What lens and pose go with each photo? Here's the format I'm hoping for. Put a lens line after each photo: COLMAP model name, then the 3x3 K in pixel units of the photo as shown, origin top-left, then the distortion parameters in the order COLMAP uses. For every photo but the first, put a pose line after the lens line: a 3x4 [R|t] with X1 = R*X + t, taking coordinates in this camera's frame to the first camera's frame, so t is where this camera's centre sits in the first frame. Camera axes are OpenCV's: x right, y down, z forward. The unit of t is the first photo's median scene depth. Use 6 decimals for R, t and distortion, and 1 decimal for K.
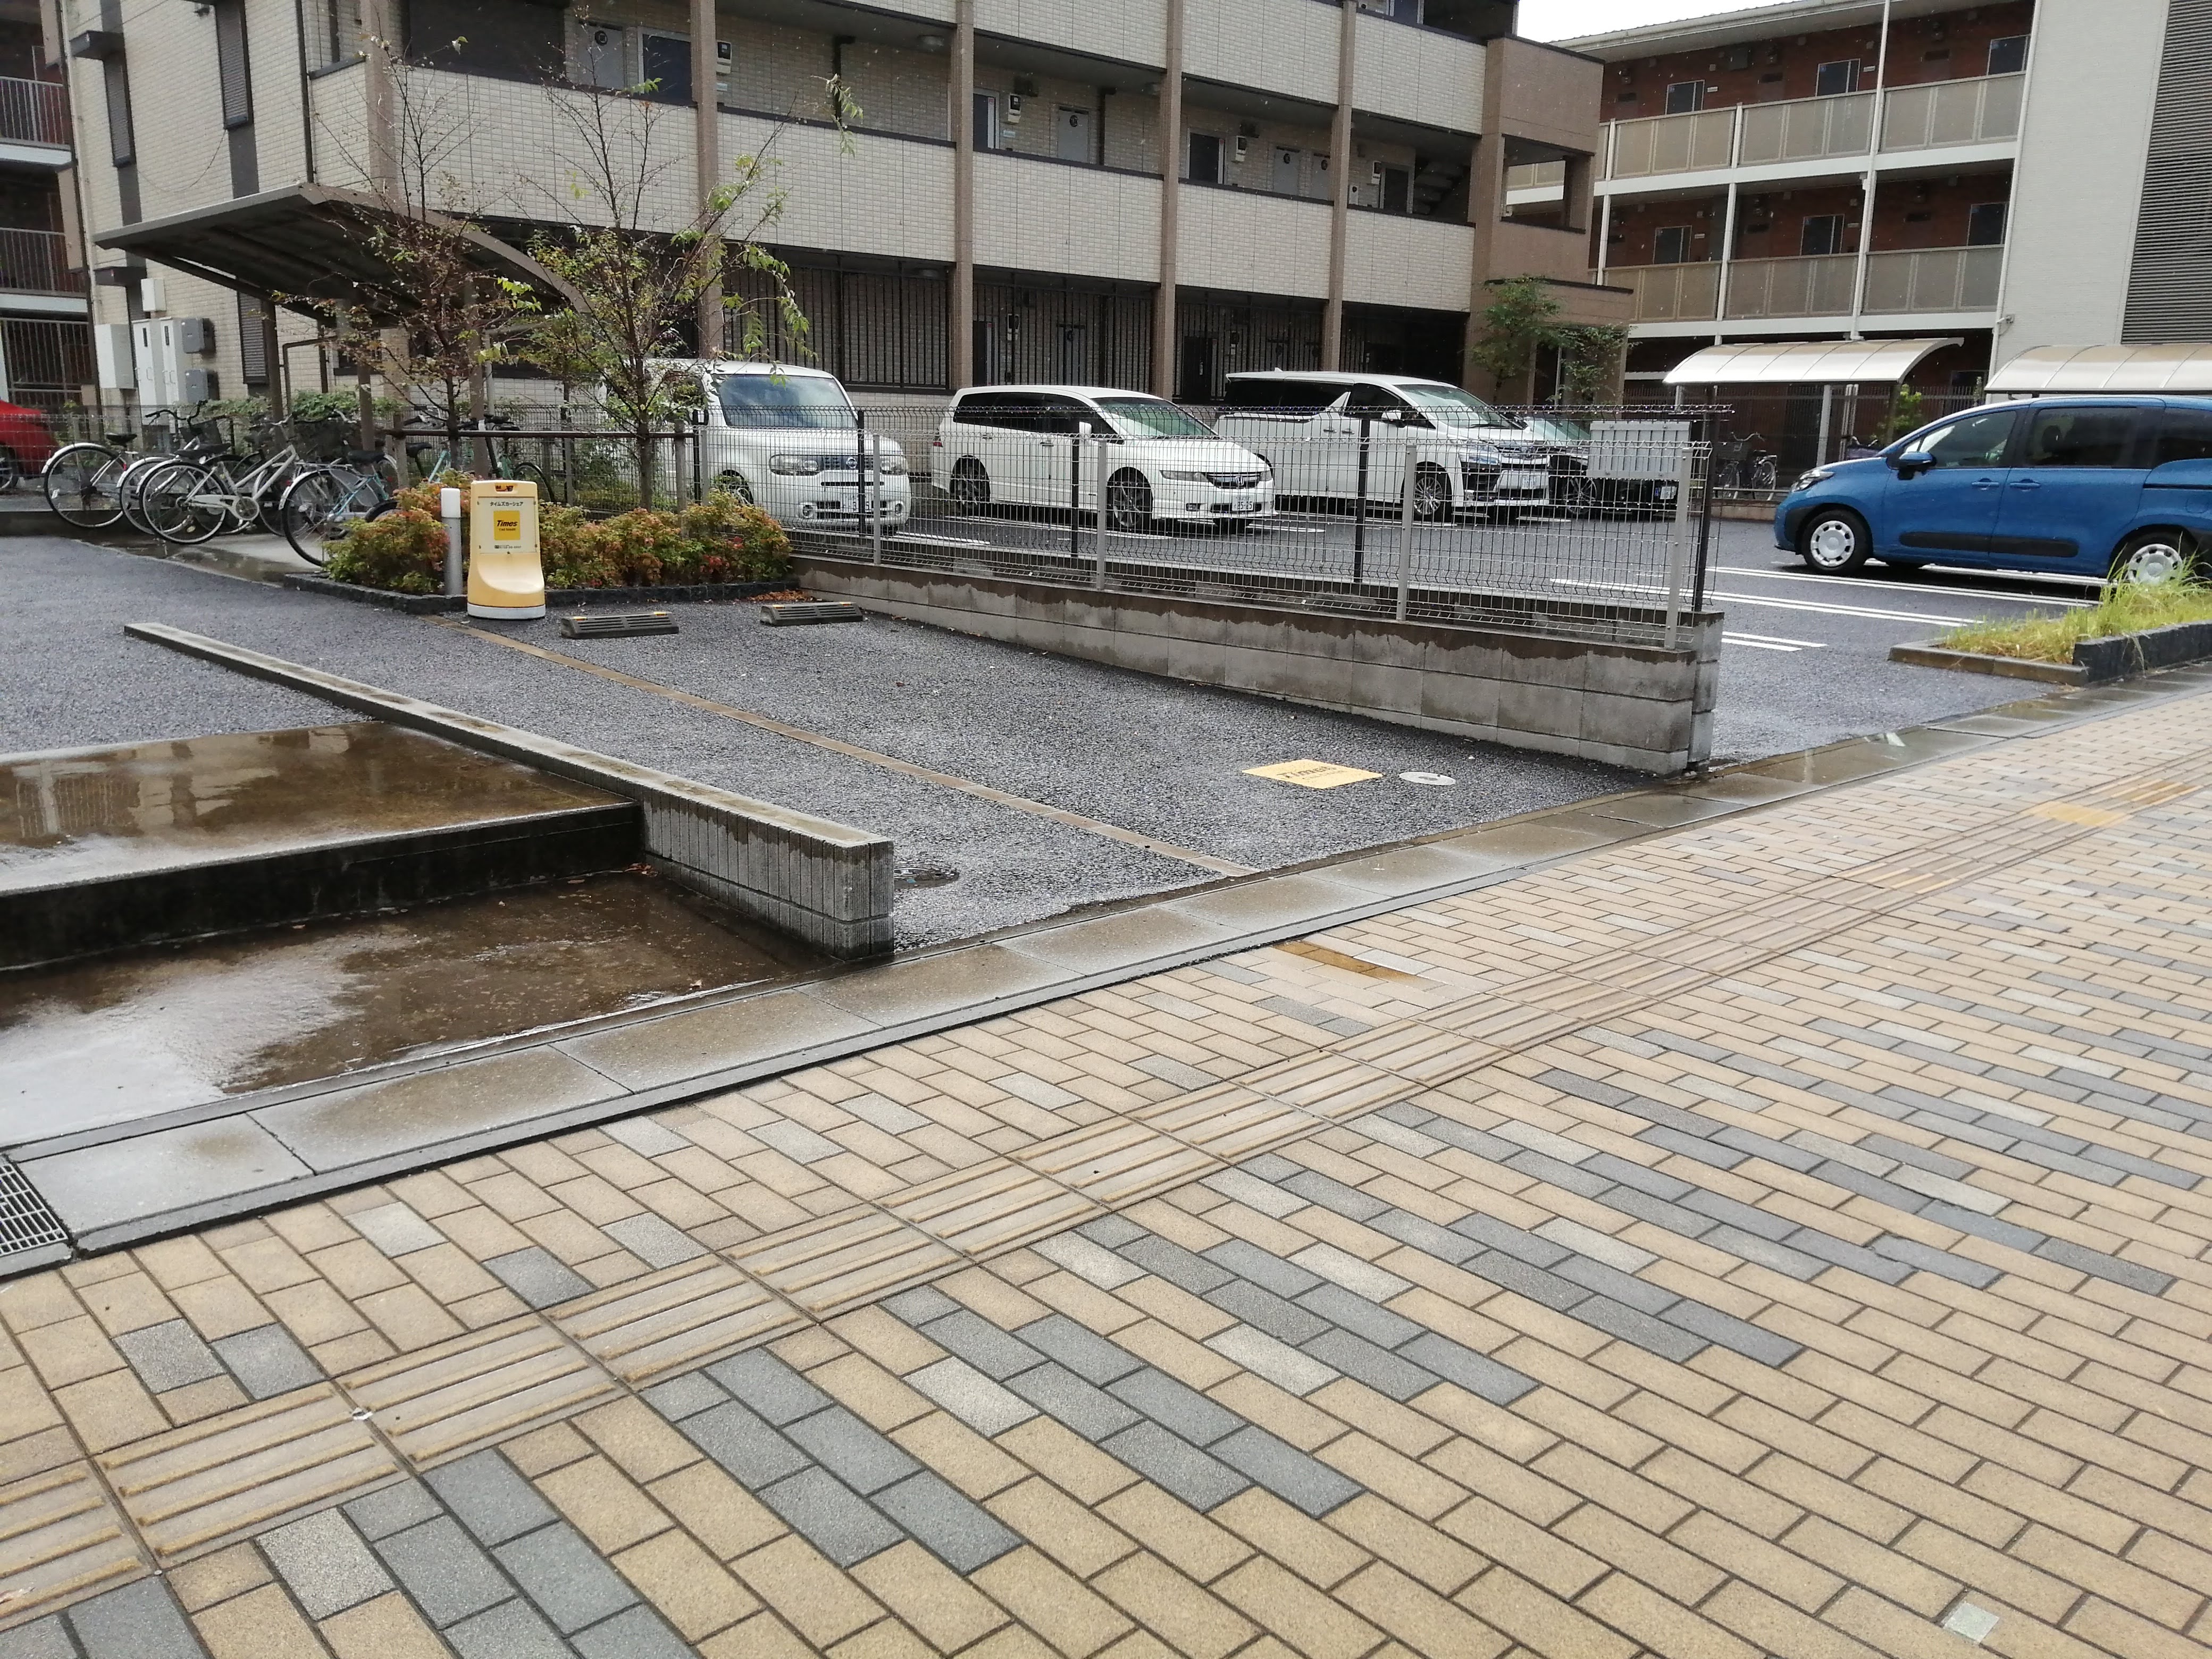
lens RADIAL K [[1776.9, 0, 1106.0], [0, 1776.9, 829.5], [0, 0, 1]] dist [-0.002416, -0.001276]
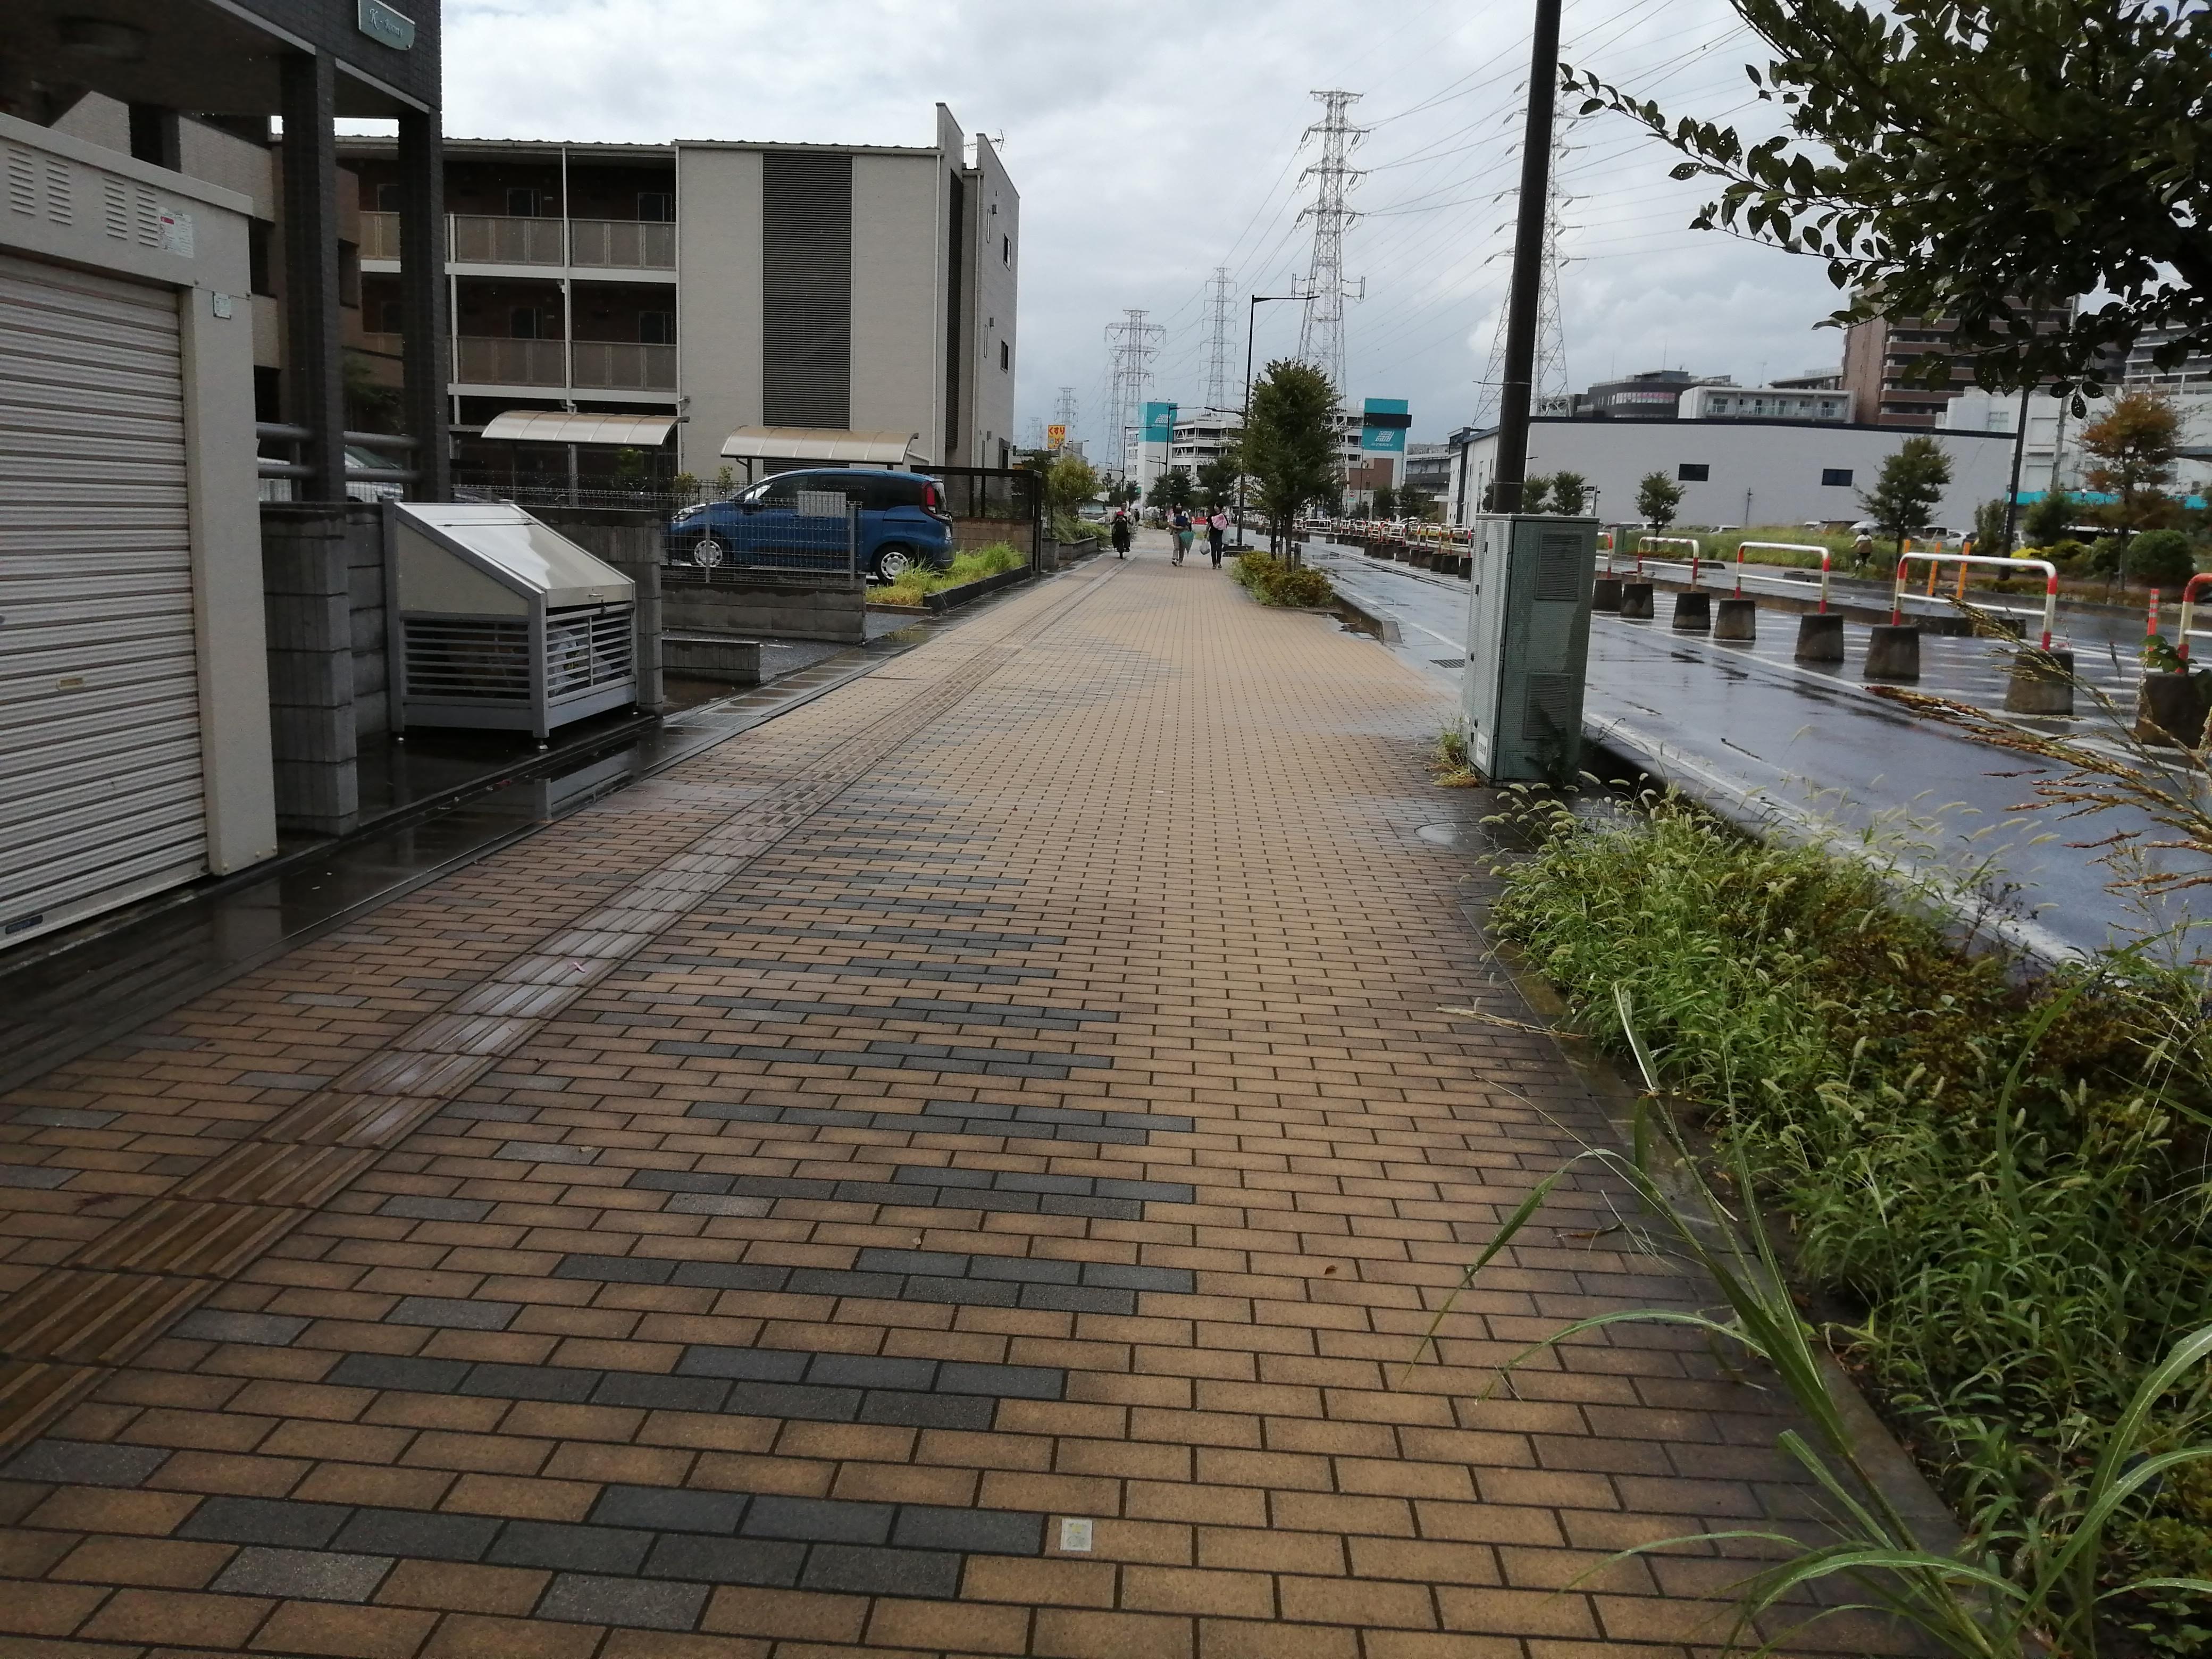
lens RADIAL K [[1776.9, 0, 1106.0], [0, 1776.9, 829.5], [0, 0, 1]] dist [-0.002416, -0.001276]
pose [[0.712148, -0.114895, 0.692564, -0.336745], [0.127618, 0.991267, 0.033223, 0.054100], [-0.690333, 0.064725, 0.720591, -0.269714]]
